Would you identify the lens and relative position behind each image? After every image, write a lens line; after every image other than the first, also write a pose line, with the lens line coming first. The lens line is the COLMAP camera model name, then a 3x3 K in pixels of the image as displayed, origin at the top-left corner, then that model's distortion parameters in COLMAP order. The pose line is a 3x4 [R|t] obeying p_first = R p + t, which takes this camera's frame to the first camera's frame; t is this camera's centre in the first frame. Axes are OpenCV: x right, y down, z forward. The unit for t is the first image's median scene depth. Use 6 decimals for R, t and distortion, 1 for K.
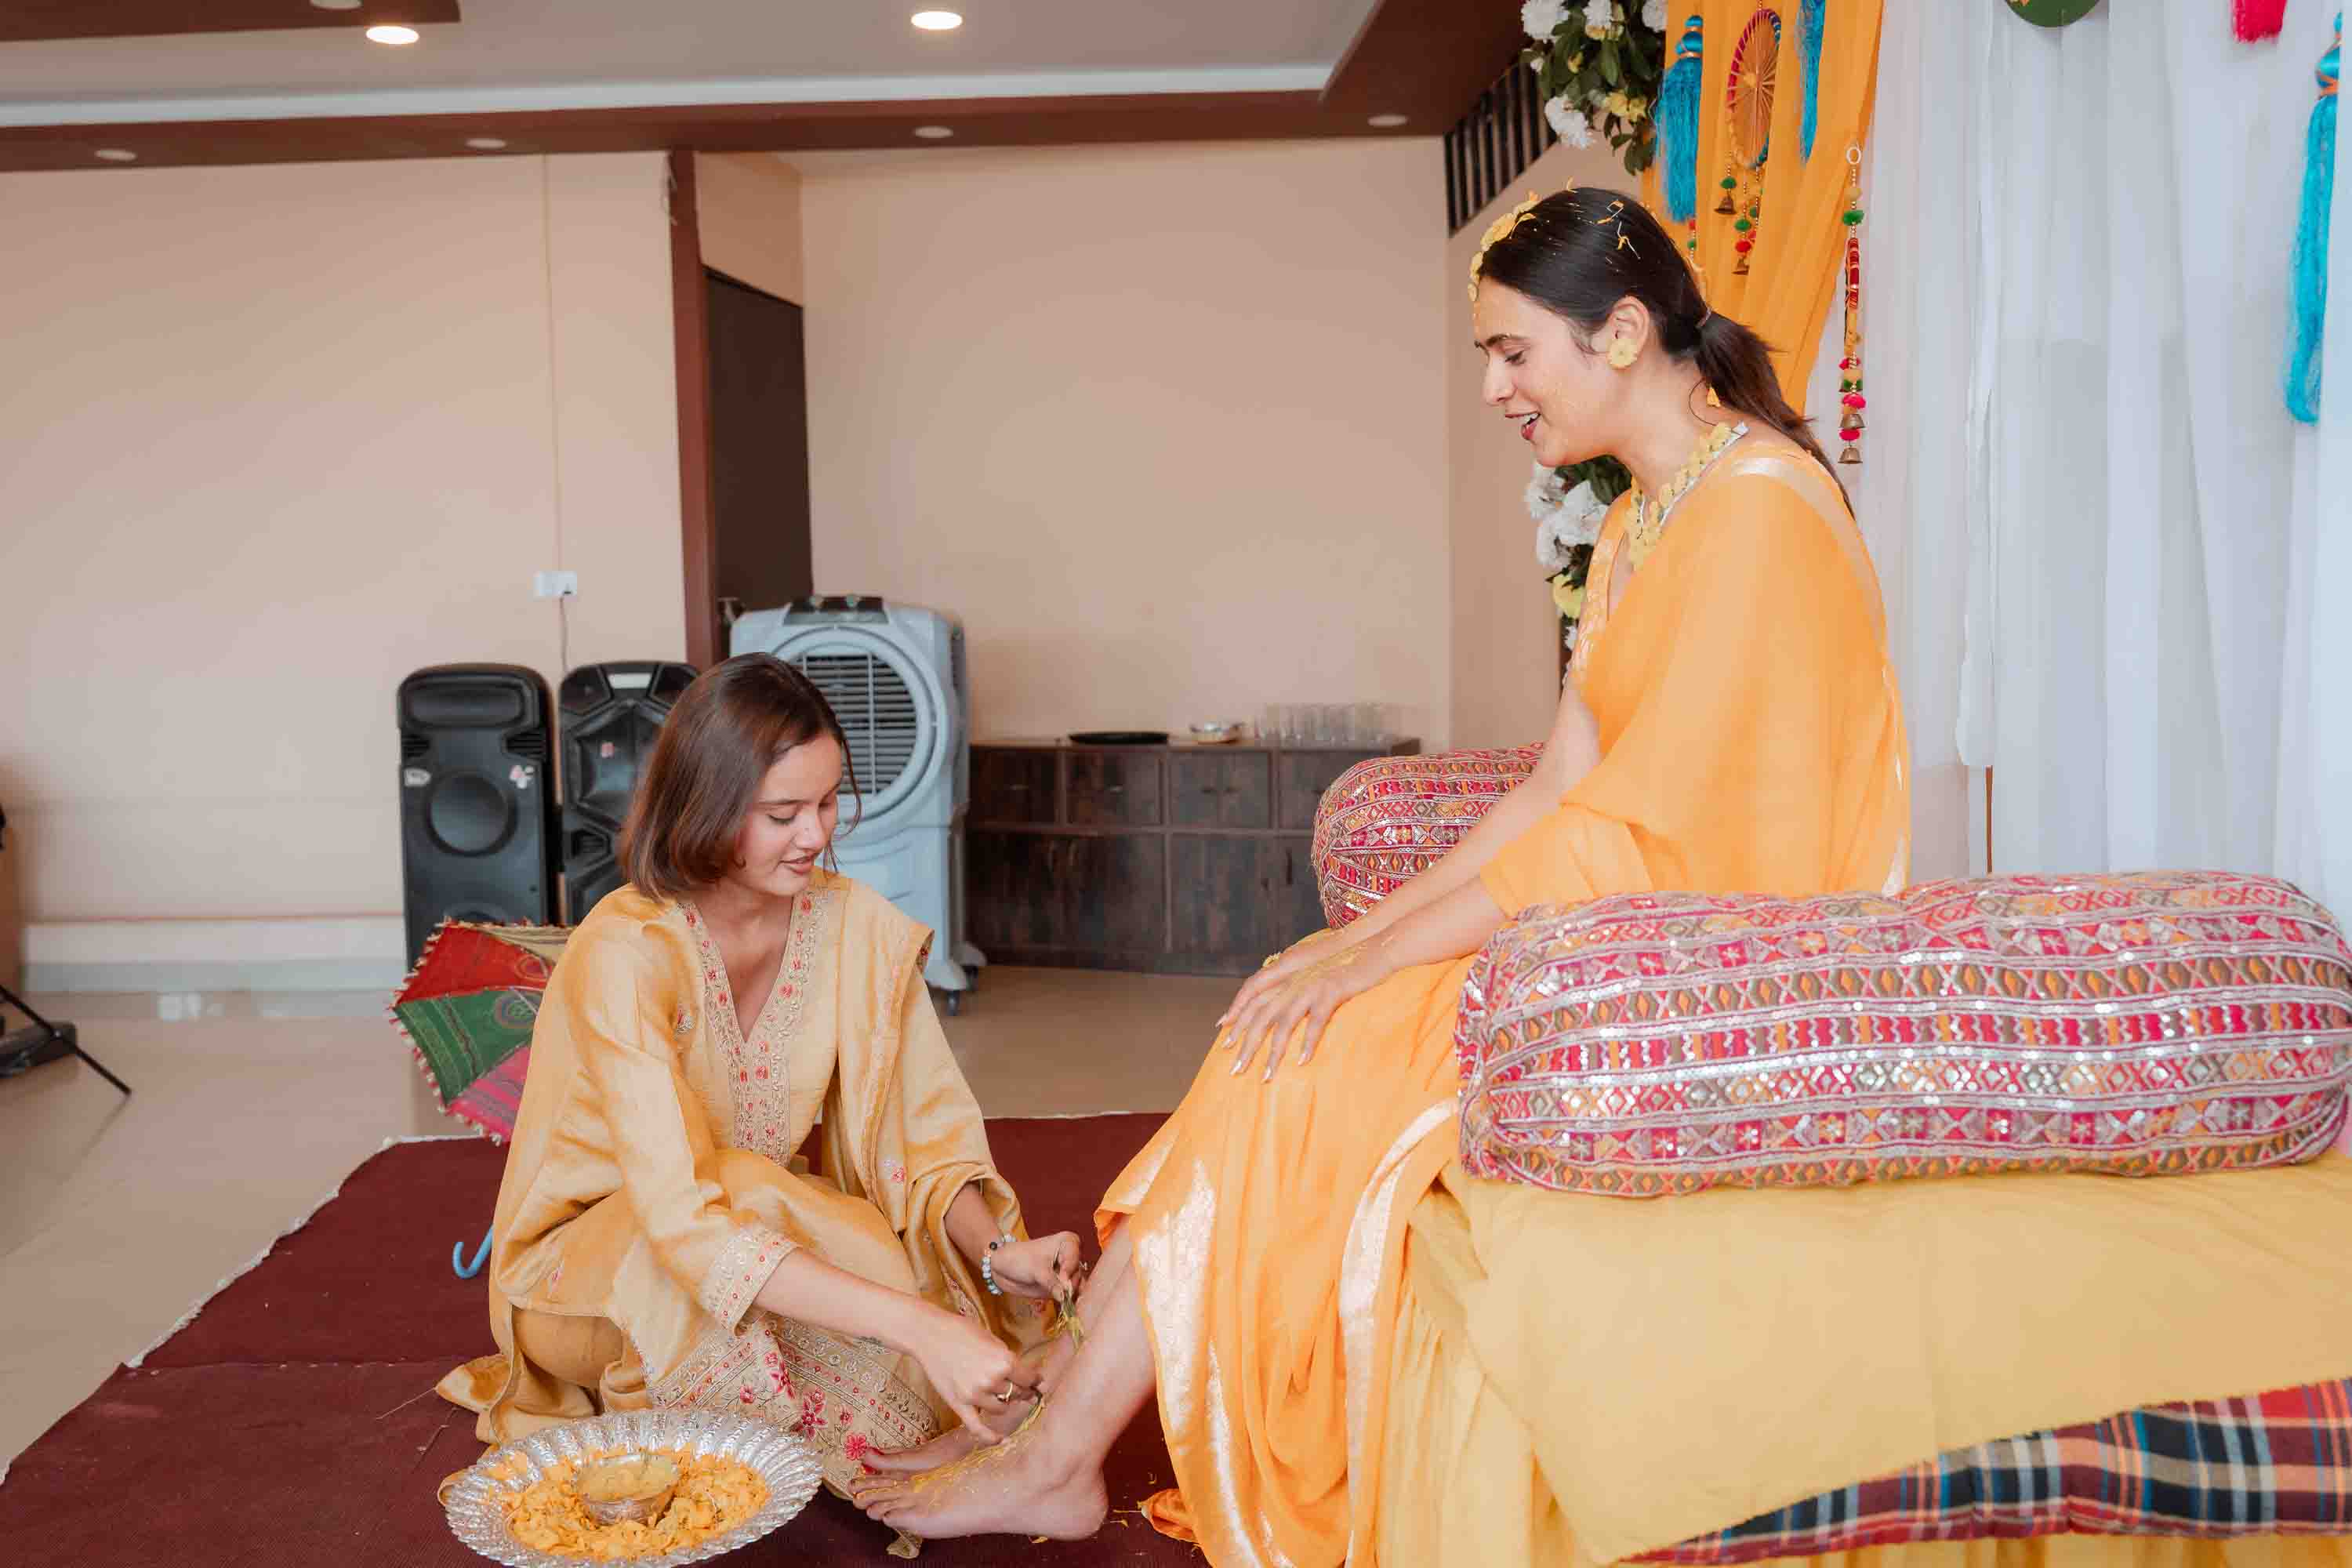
lens RADIAL K [[2118.7, 0, 1083.5], [0, 2118.7, 796.1], [0, 0, 1]] dist [-0.000891, -0.017431]
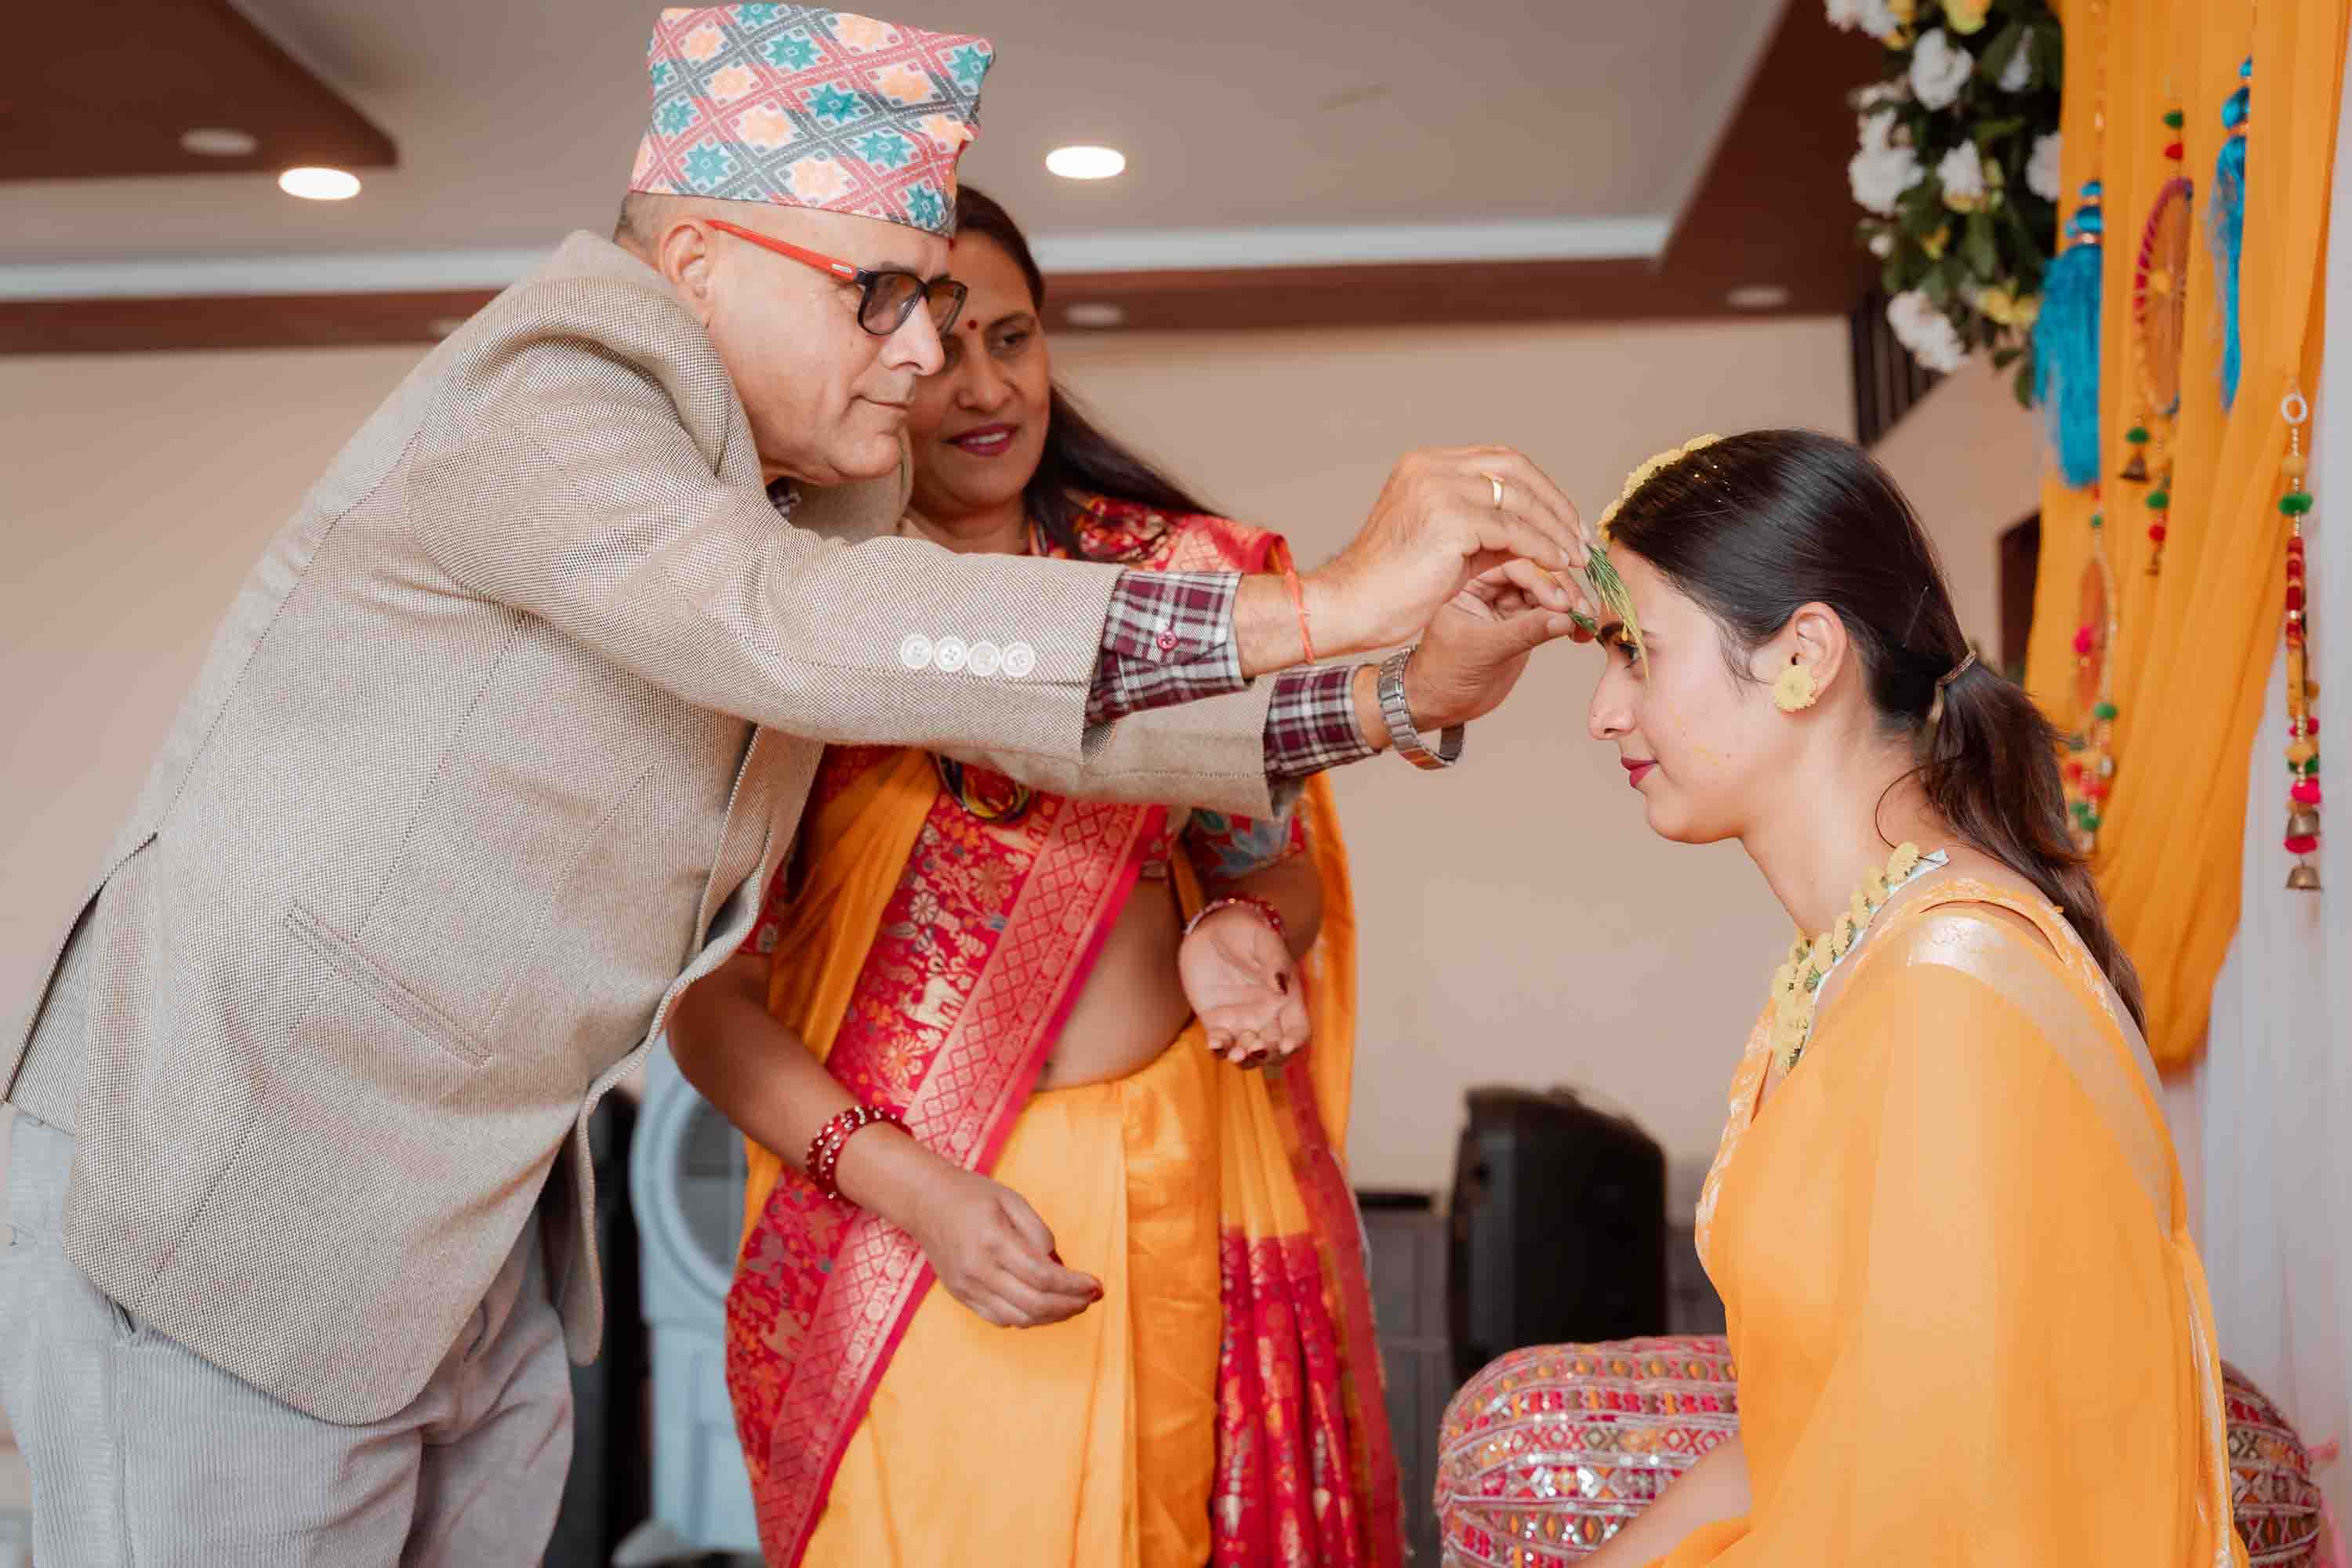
lens RADIAL K [[3081.2, 0, 1190.9], [0, 3081.2, 789.6], [0, 0, 1]] dist [0.041251, 0.000000]
pose [[0.996286, 0.010634, -0.085445, 0.095225], [-0.022244, 0.990445, -0.136104, -0.046004], [0.083181, 0.137499, 0.987003, 0.057750]]
